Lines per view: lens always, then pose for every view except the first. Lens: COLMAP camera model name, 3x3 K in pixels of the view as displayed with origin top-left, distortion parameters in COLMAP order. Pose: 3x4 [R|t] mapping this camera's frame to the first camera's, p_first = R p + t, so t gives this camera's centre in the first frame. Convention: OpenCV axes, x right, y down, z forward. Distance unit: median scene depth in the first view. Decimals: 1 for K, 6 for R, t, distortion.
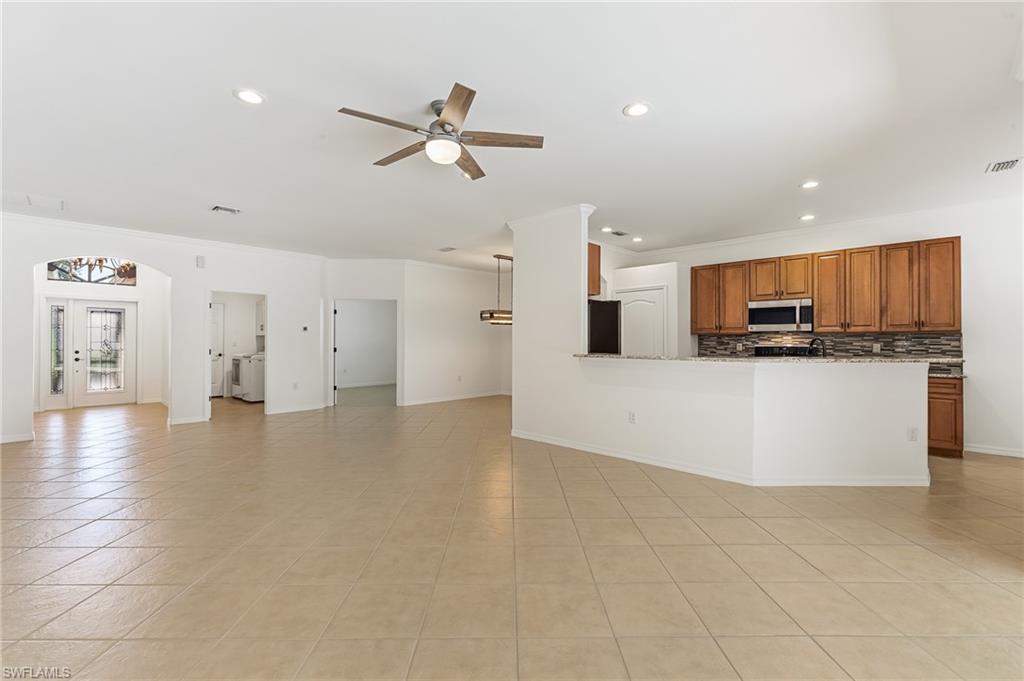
lens RADIAL K [[437.7, 0, 509.9], [0, 437.7, 341.4], [0, 0, 1]] dist [-0.000073, -0.000092]
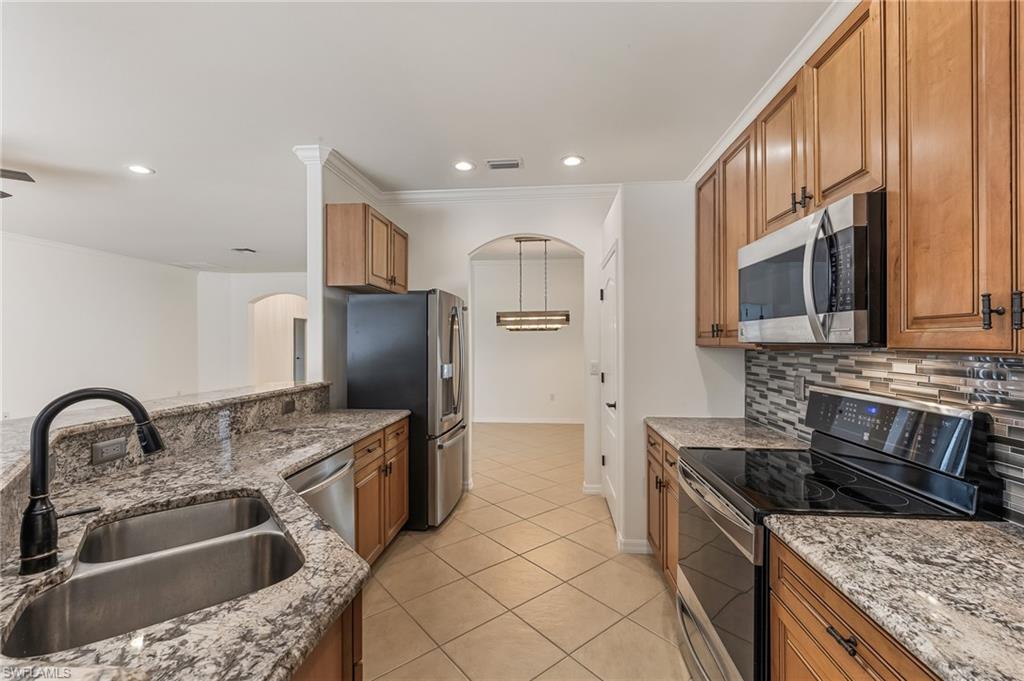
lens RADIAL K [[437.7, 0, 508.9], [0, 437.7, 339.1], [0, 0, 1]] dist [-0.000073, -0.000092]
pose [[0.621615, -0.007058, -0.783291, 0.666831], [0.000260, 0.999961, -0.008804, -0.021781], [0.783323, 0.005270, 0.621593, 0.642463]]
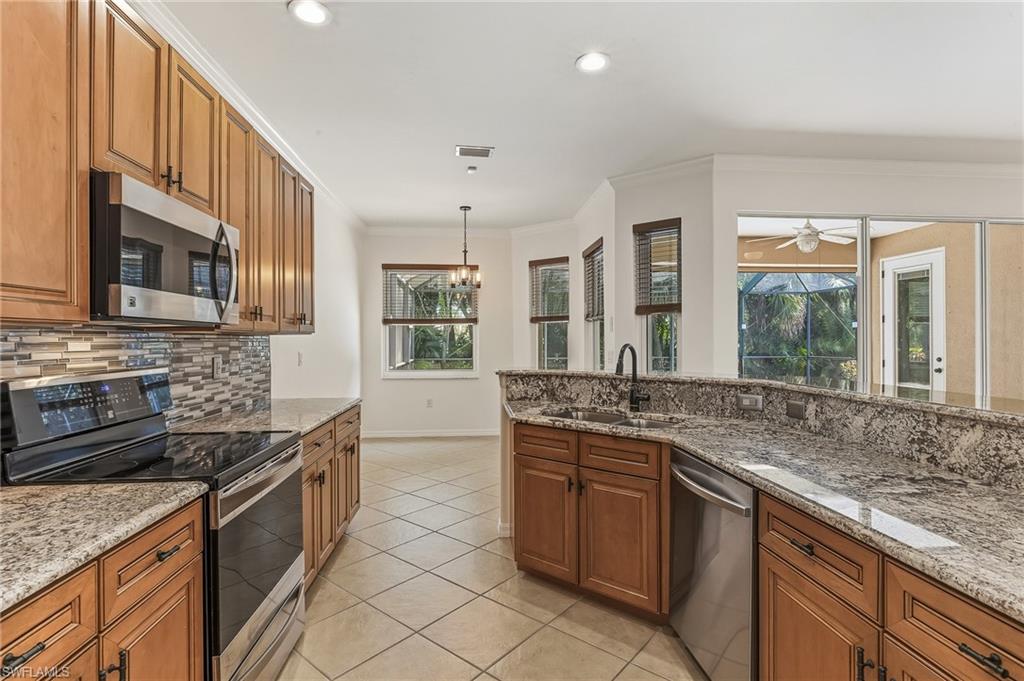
lens RADIAL K [[492.4, 0, 507.1], [0, 492.4, 337.6], [0, 0, 1]] dist [-0.003549, -0.000568]
pose [[-0.751256, 0.005549, 0.659987, 0.244507], [0.006518, 0.999978, -0.000989, -0.010849], [-0.659978, 0.003559, -0.751276, 1.014754]]
